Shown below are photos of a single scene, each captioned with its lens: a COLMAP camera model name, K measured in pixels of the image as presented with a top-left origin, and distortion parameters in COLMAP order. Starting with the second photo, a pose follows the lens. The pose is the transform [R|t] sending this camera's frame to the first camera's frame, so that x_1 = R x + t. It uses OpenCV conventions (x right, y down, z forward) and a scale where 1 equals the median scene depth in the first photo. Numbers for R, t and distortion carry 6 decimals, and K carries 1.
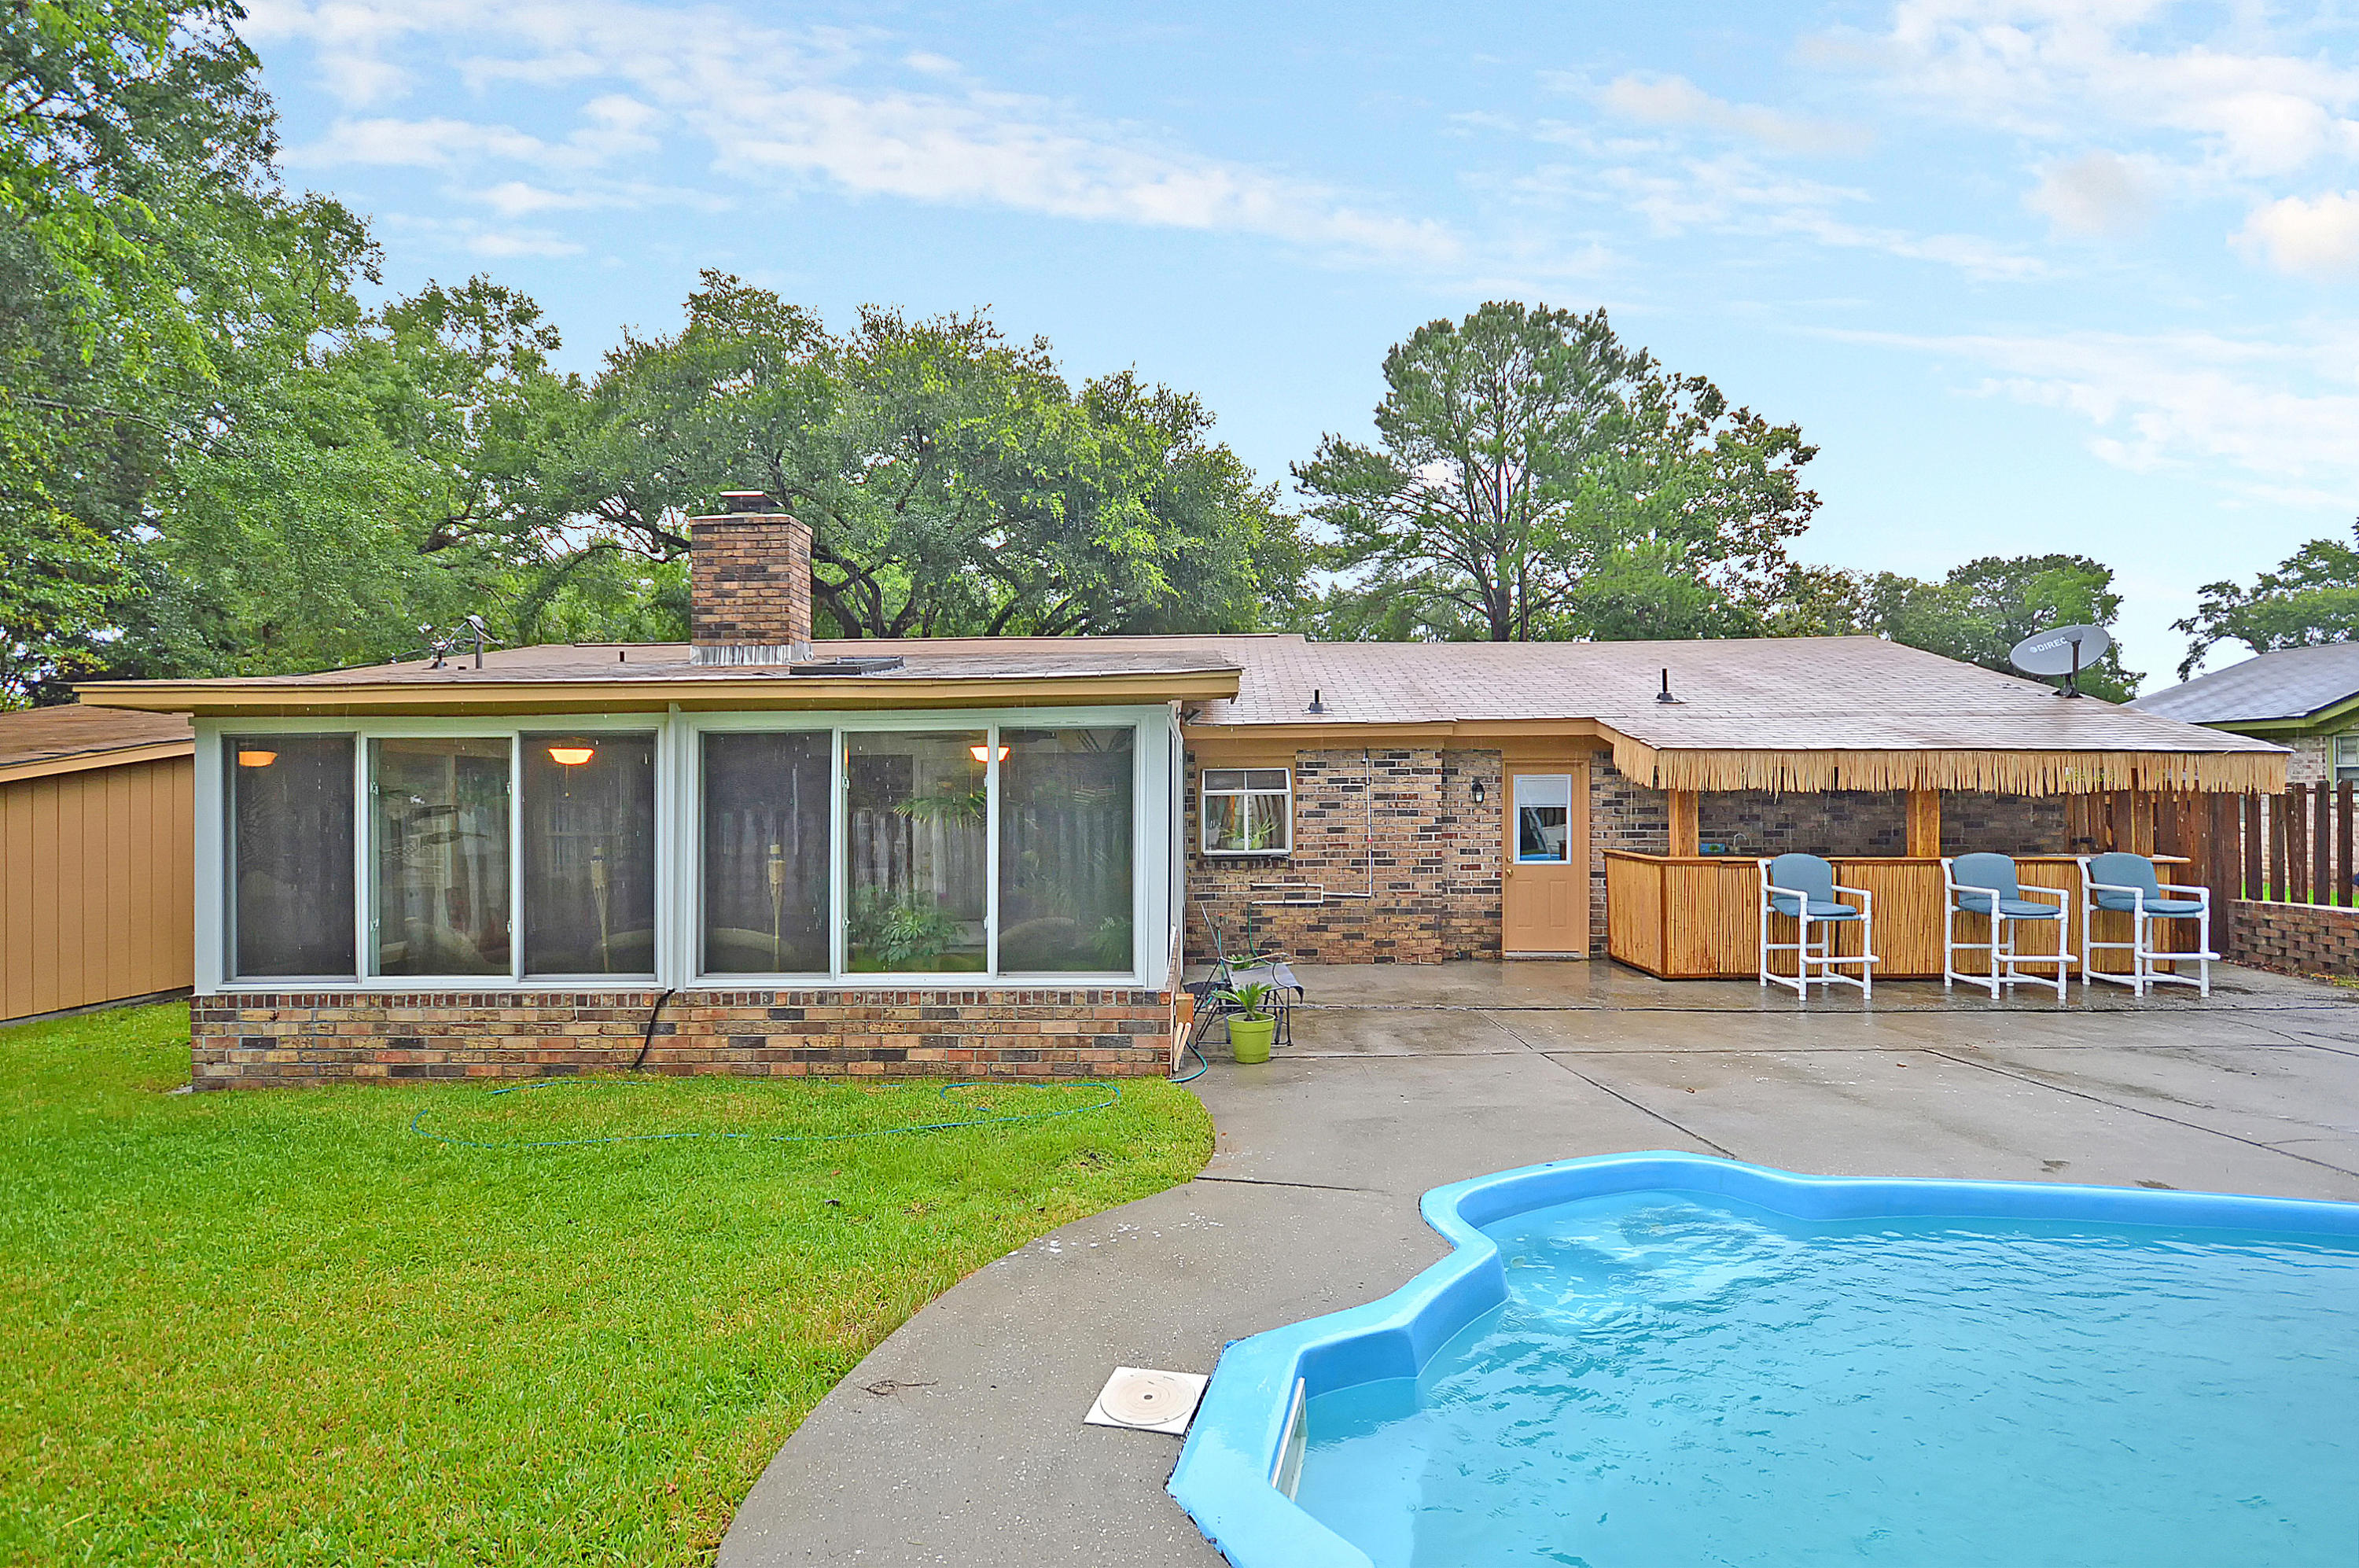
lens RADIAL K [[1018.7, 0, 1179.7], [0, 1018.7, 798.9], [0, 0, 1]] dist [-0.009421, -0.000066]
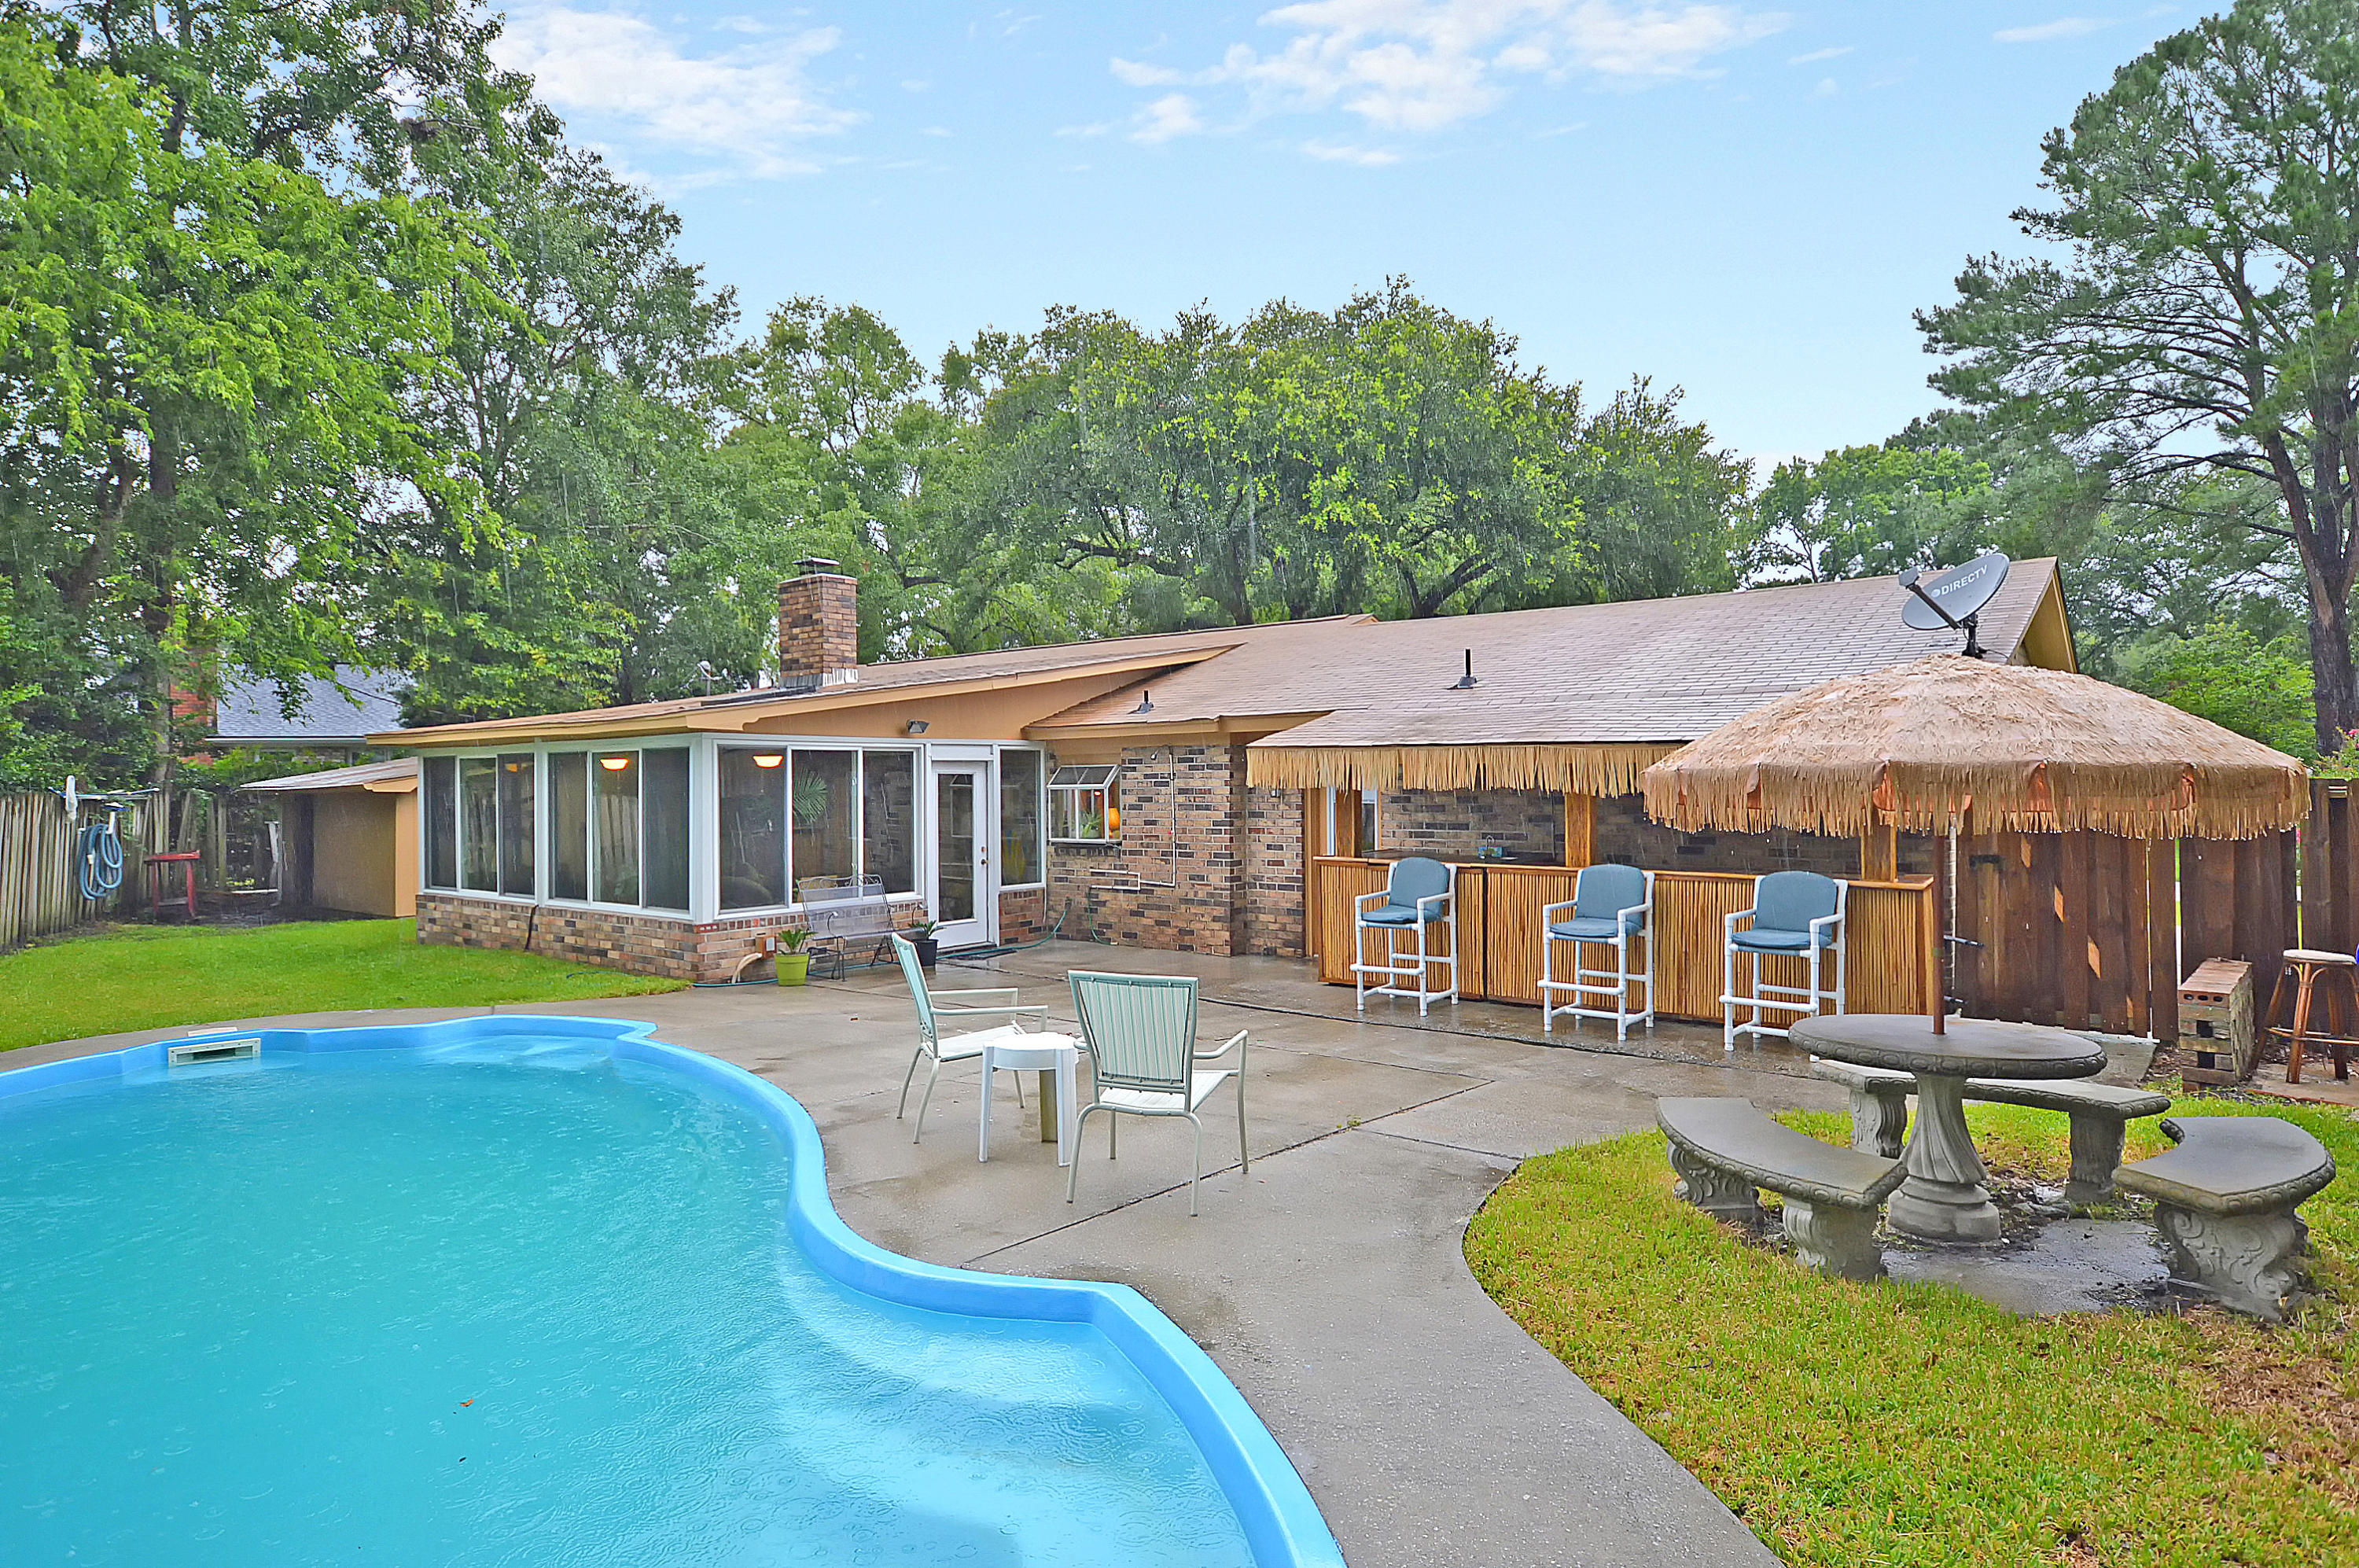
lens RADIAL K [[1245.2, 0, 1178.5], [0, 1245.2, 770.7], [0, 0, 1]] dist [-0.000454, -0.000169]
pose [[0.811953, -0.001926, -0.583720, 0.941797], [-0.001872, 0.999981, -0.005902, -0.016024], [0.583720, 0.005885, 0.811933, -0.042778]]
